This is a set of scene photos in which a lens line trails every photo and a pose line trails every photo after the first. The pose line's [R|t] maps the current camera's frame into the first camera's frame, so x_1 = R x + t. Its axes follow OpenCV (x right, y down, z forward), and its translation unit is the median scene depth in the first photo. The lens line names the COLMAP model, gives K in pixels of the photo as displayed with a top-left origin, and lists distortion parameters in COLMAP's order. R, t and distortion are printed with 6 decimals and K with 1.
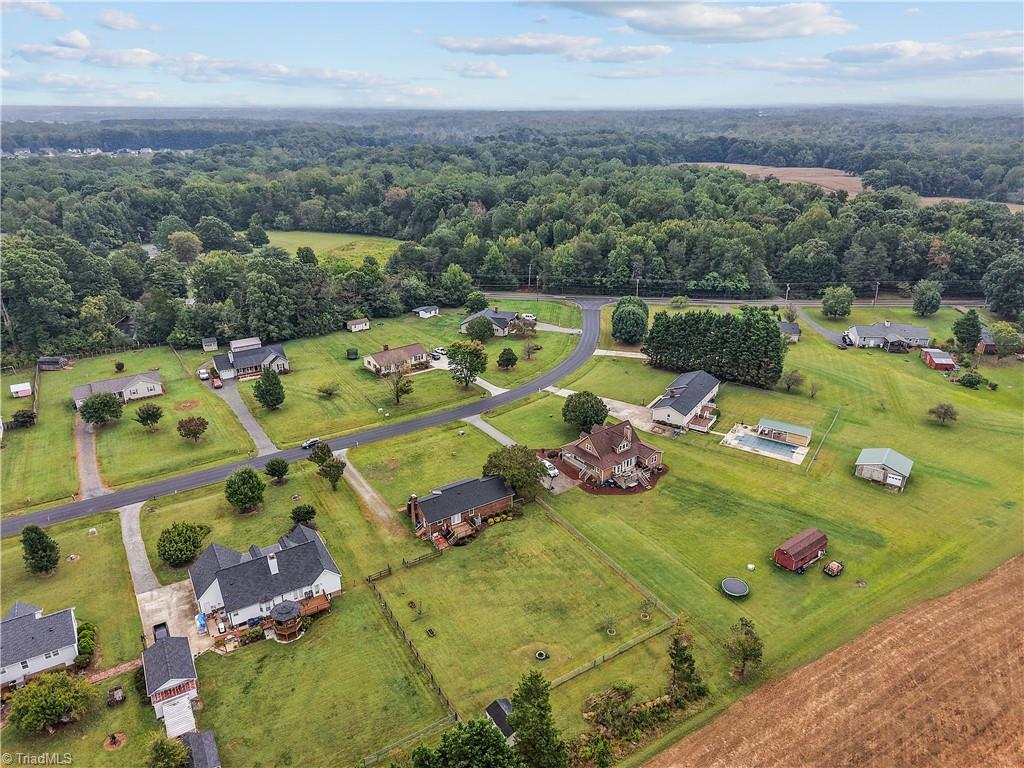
lens RADIAL K [[669.2, 0, 511.1], [0, 669.2, 416.2], [0, 0, 1]] dist [0.032781, -0.026587]
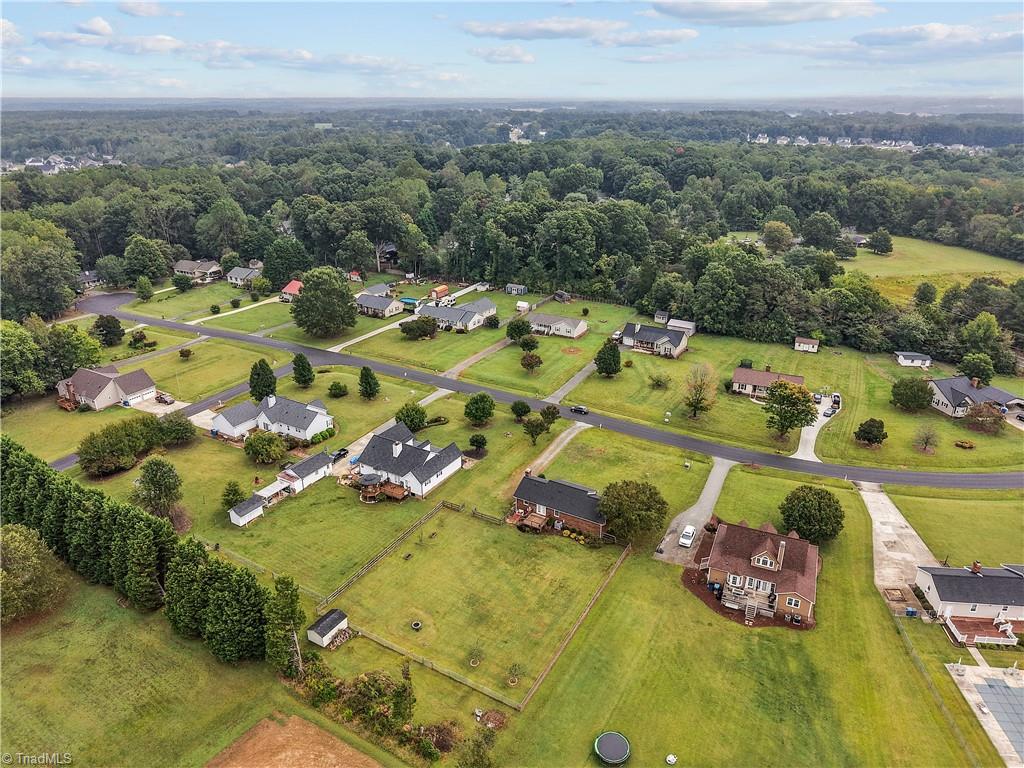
lens RADIAL K [[654.8, 0, 525.4], [0, 654.8, 428.7], [0, 0, 1]] dist [0.095457, 0.002421]
pose [[0.473733, 0.402956, -0.783073, 0.625826], [-0.385639, 0.894315, 0.226900, -0.170879], [0.791745, 0.194493, 0.579062, 0.368323]]
